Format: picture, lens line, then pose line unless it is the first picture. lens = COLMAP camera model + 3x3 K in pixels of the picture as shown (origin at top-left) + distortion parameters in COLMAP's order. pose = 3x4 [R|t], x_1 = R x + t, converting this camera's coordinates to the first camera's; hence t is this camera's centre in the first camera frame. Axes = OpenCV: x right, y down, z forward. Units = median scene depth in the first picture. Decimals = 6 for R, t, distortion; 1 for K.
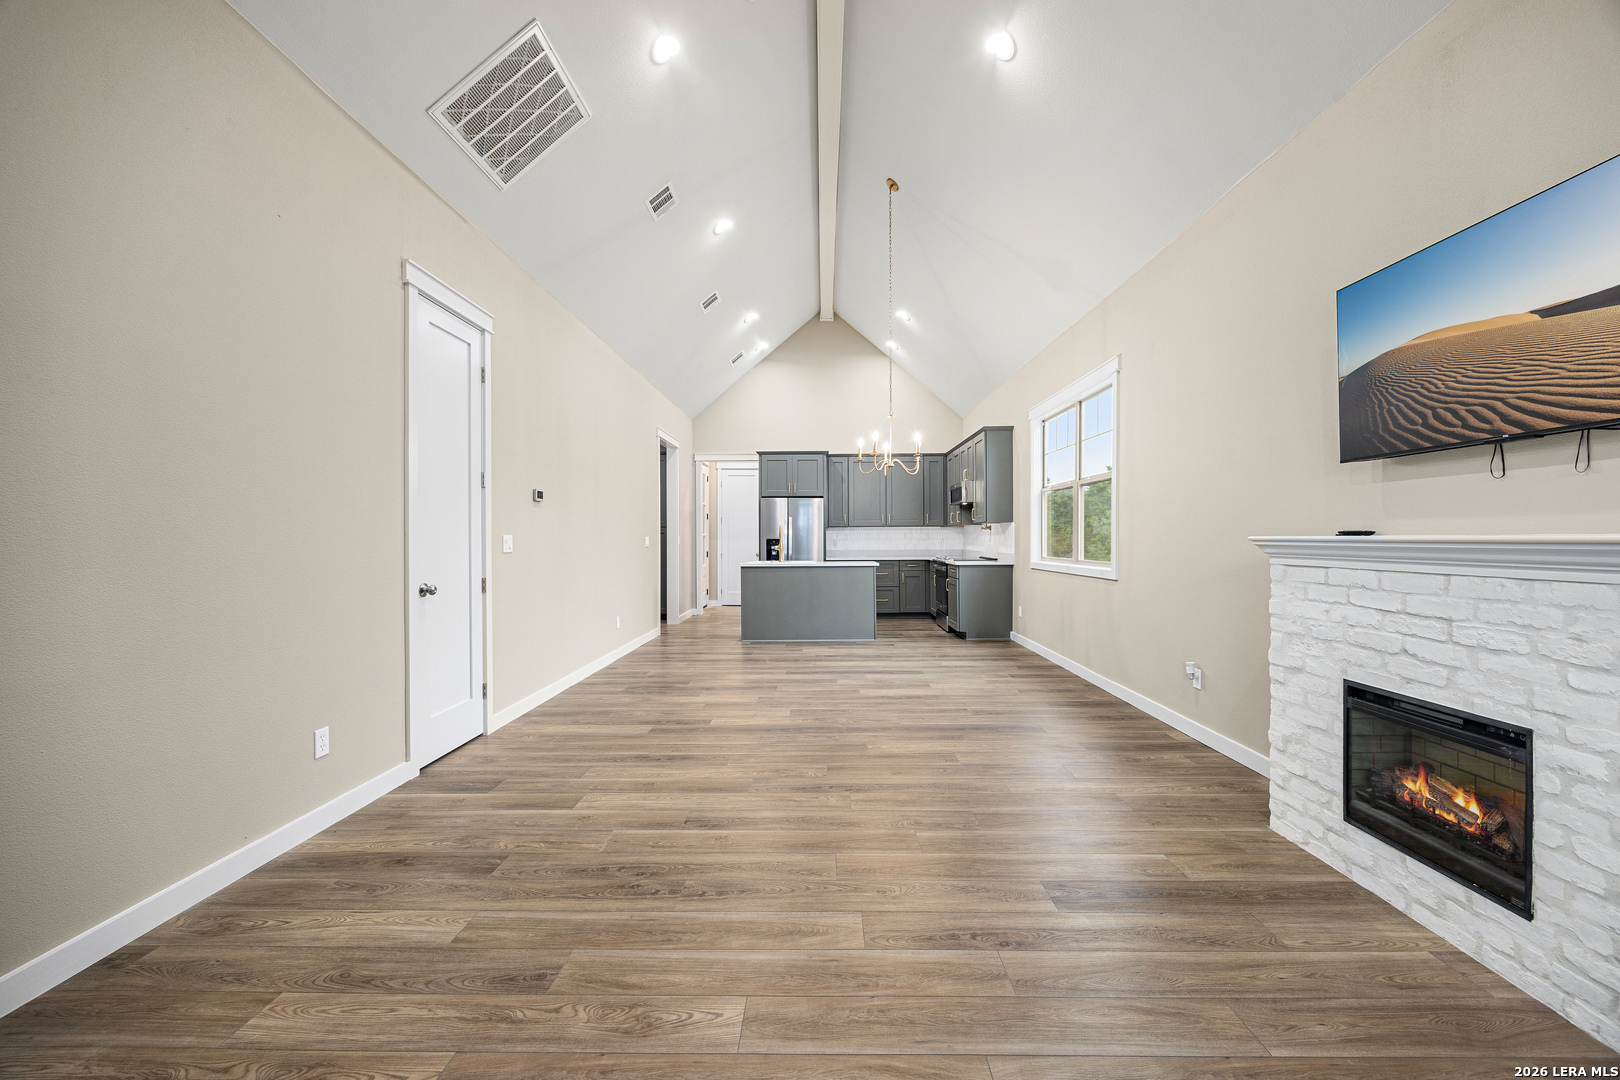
lens RADIAL K [[620.0, 0, 819.0], [0, 620.0, 535.8], [0, 0, 1]] dist [-0.003437, 0.000131]
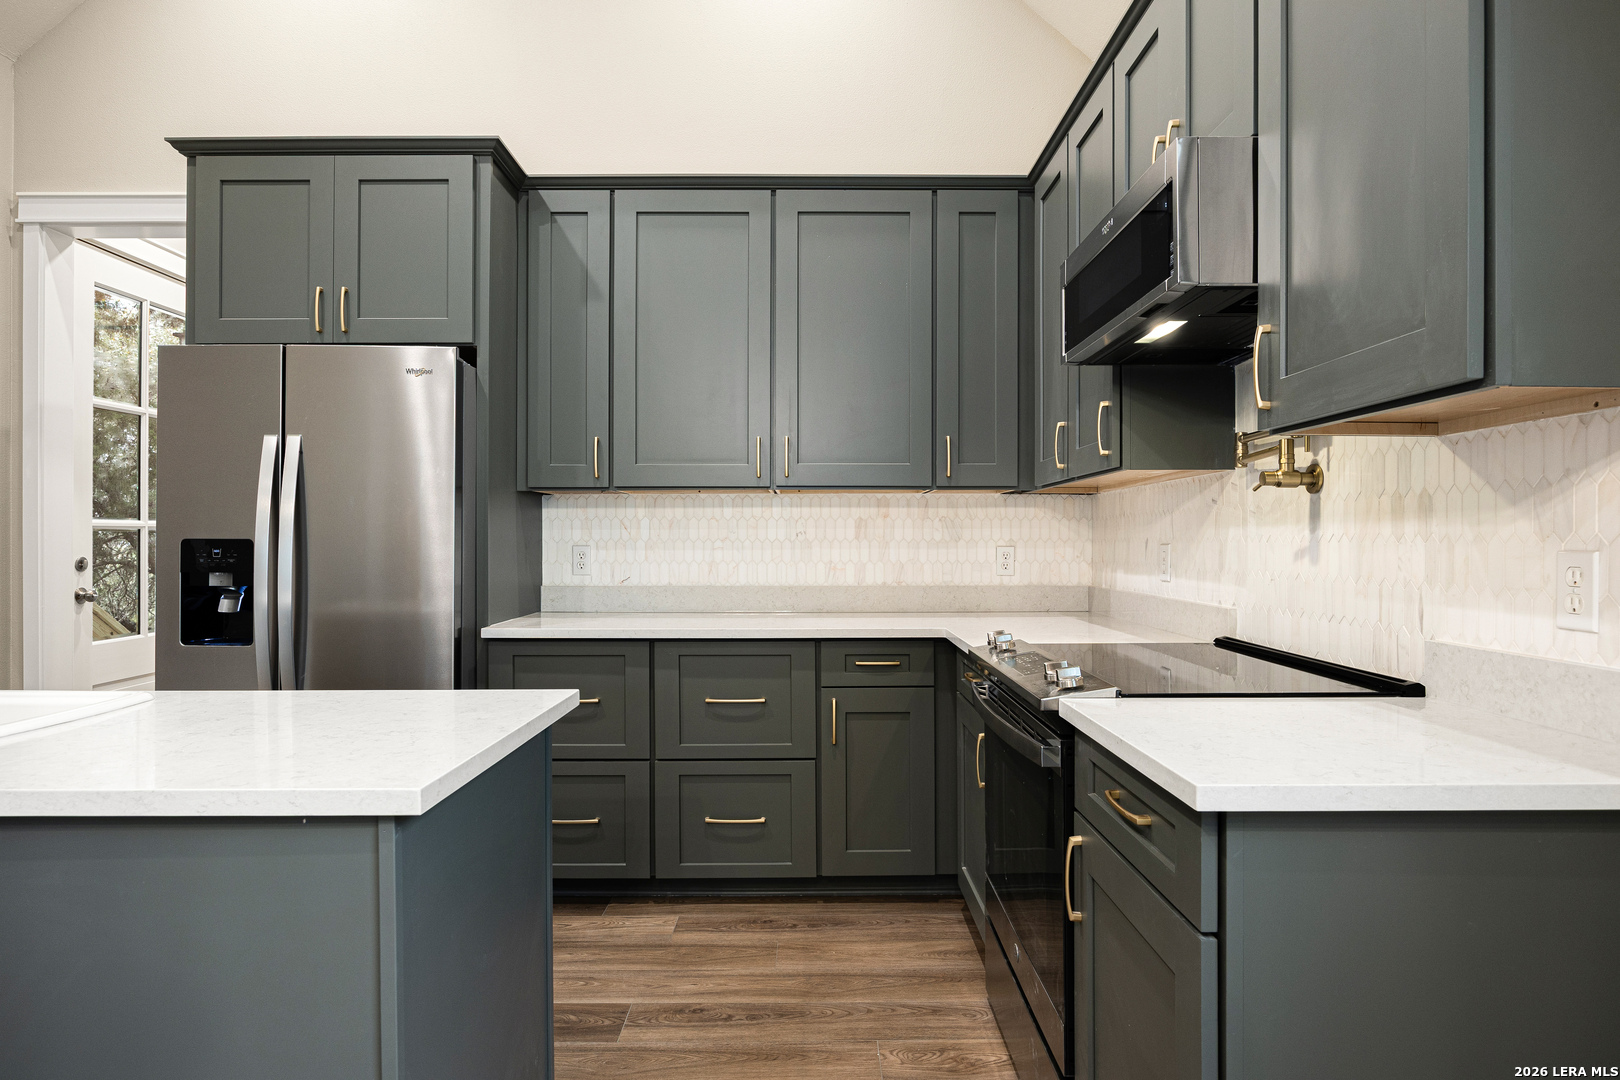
lens RADIAL K [[919.0, 0, 813.9], [0, 919.0, 541.4], [0, 0, 1]] dist [0.004752, 0.000690]
pose [[0.999793, 0.006151, 0.019371, 0.524700], [-0.006252, 0.999967, 0.005116, 0.012488], [-0.019339, -0.005236, 0.999799, 2.917498]]
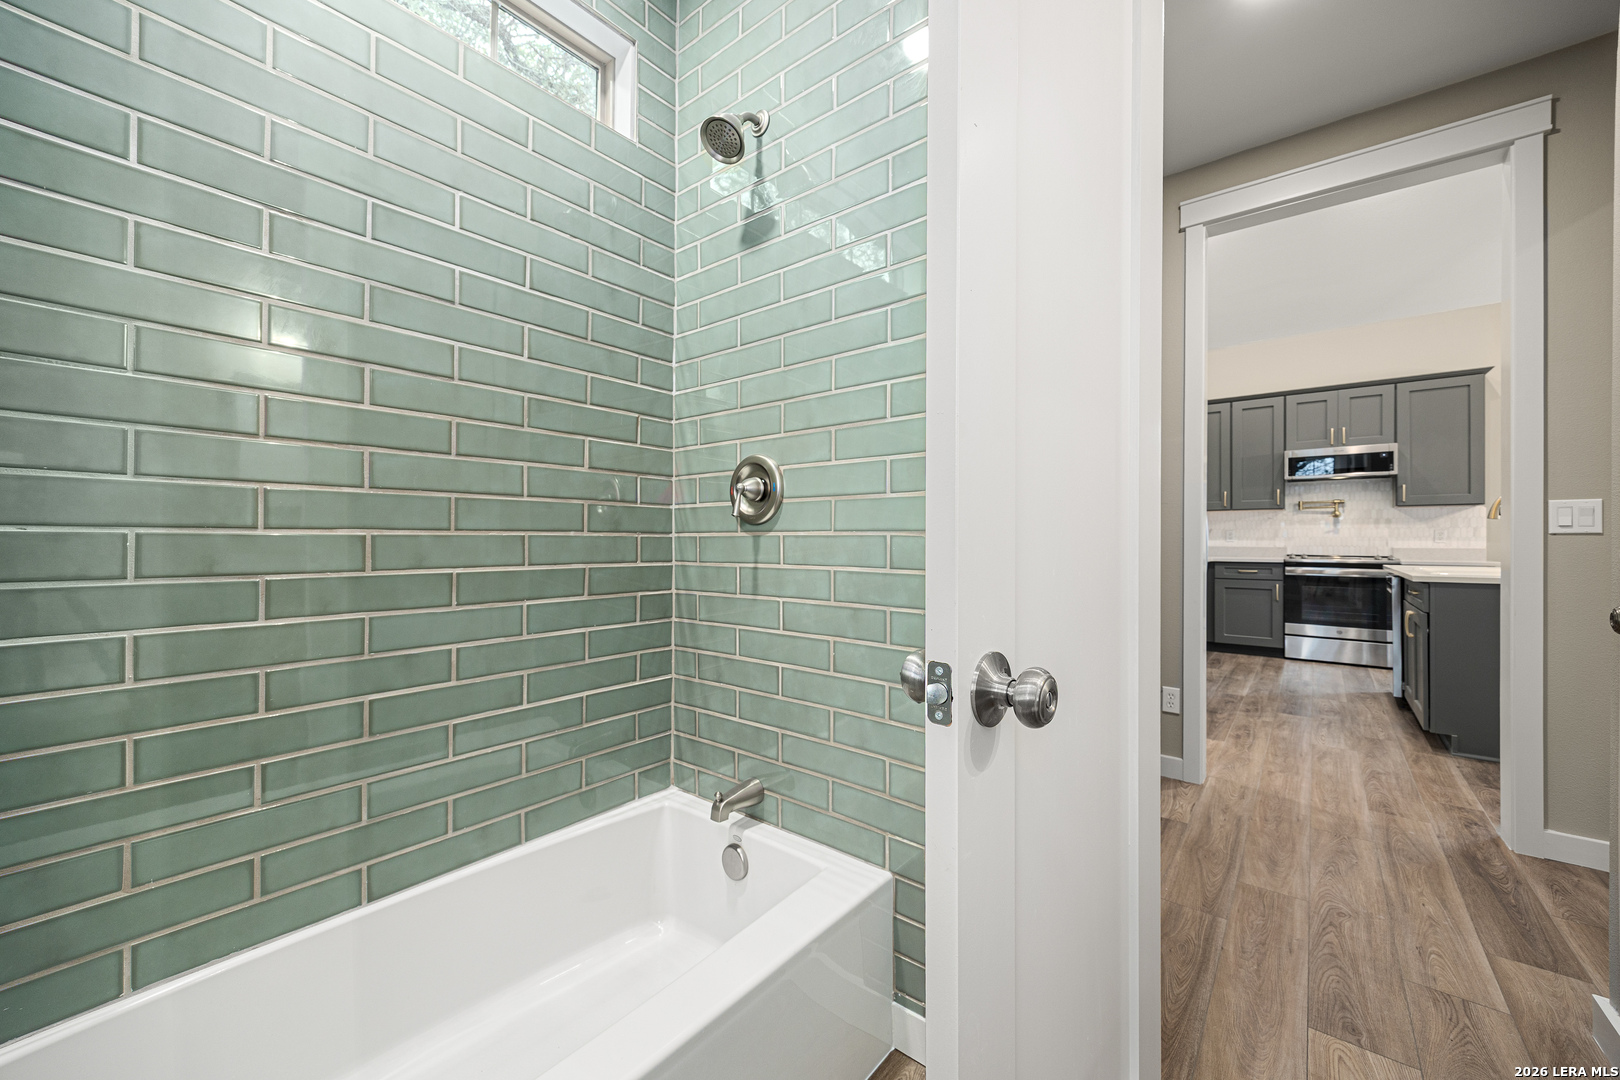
lens RADIAL K [[620.0, 0, 807.1], [0, 620.0, 537.3], [0, 0, 1]] dist [-0.003437, 0.000131]
pose [[0.616090, 0.008330, 0.787632, -2.642558], [-0.008034, 0.999959, -0.004291, 0.083767], [-0.787635, -0.003685, 0.616131, 4.040838]]
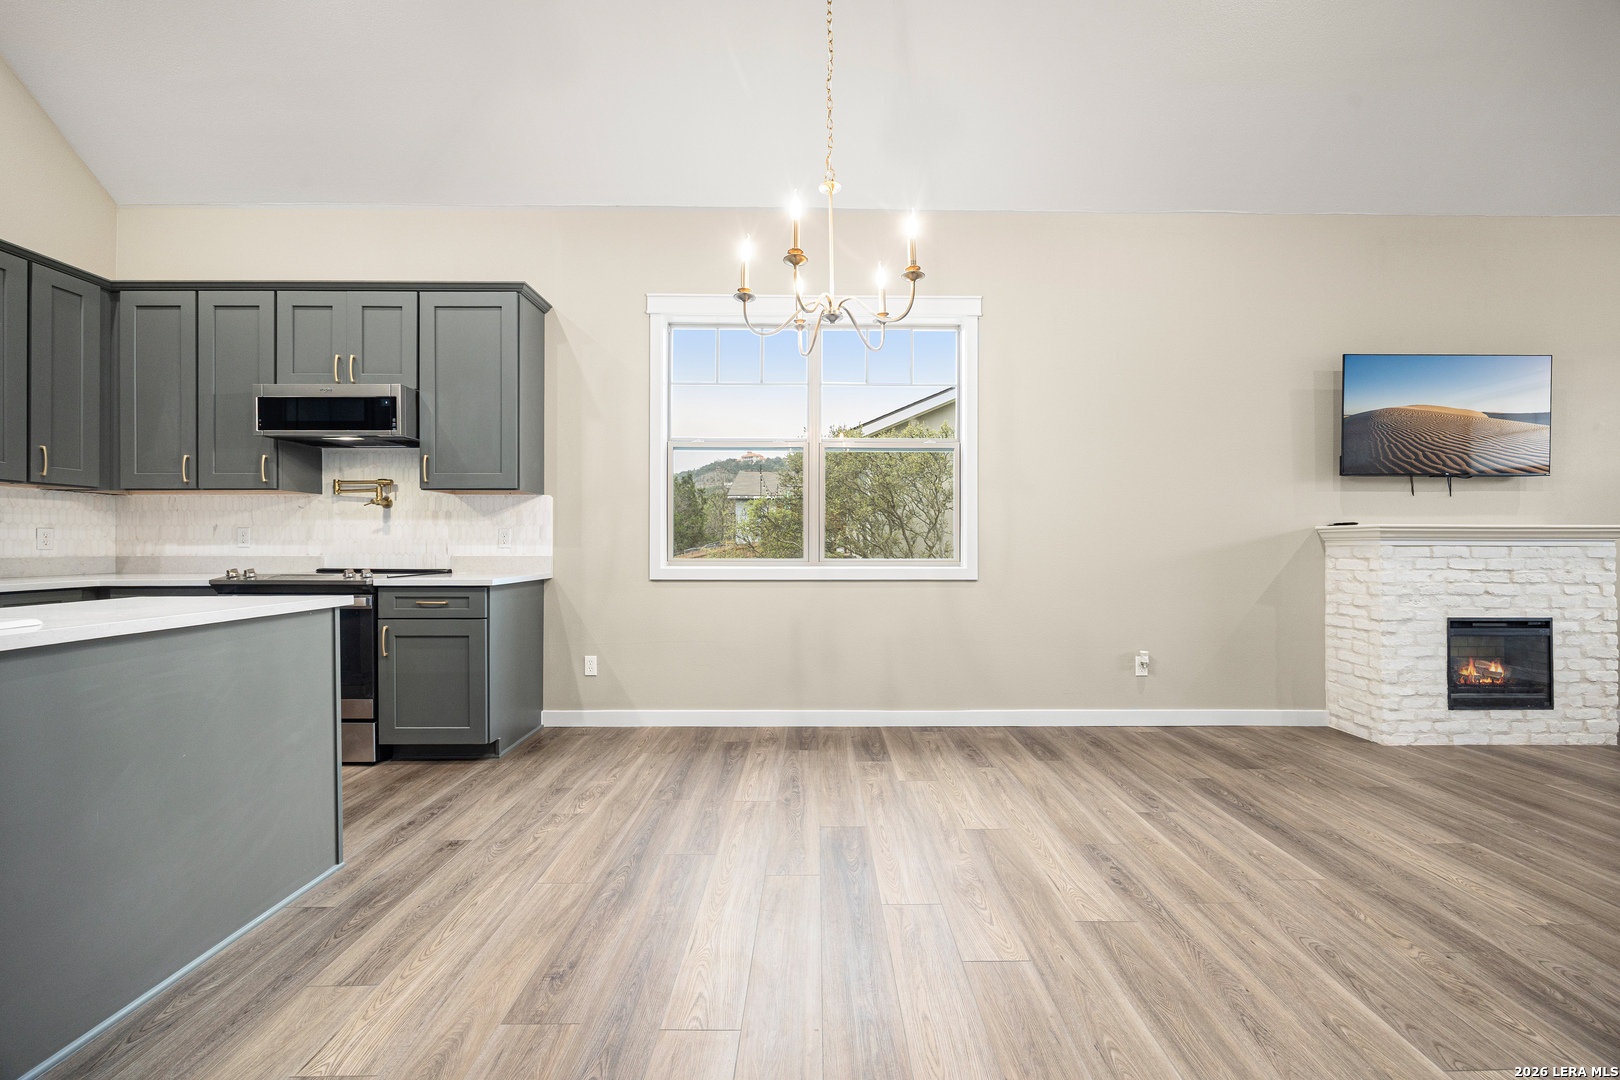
lens RADIAL K [[620.0, 0, 814.7], [0, 620.0, 549.1], [0, 0, 1]] dist [-0.003437, 0.000131]
pose [[-0.013337, -0.004131, 0.999903, -0.688523], [-0.005114, 0.999979, 0.004063, 0.065501], [-0.999898, -0.005059, -0.013358, 2.695217]]
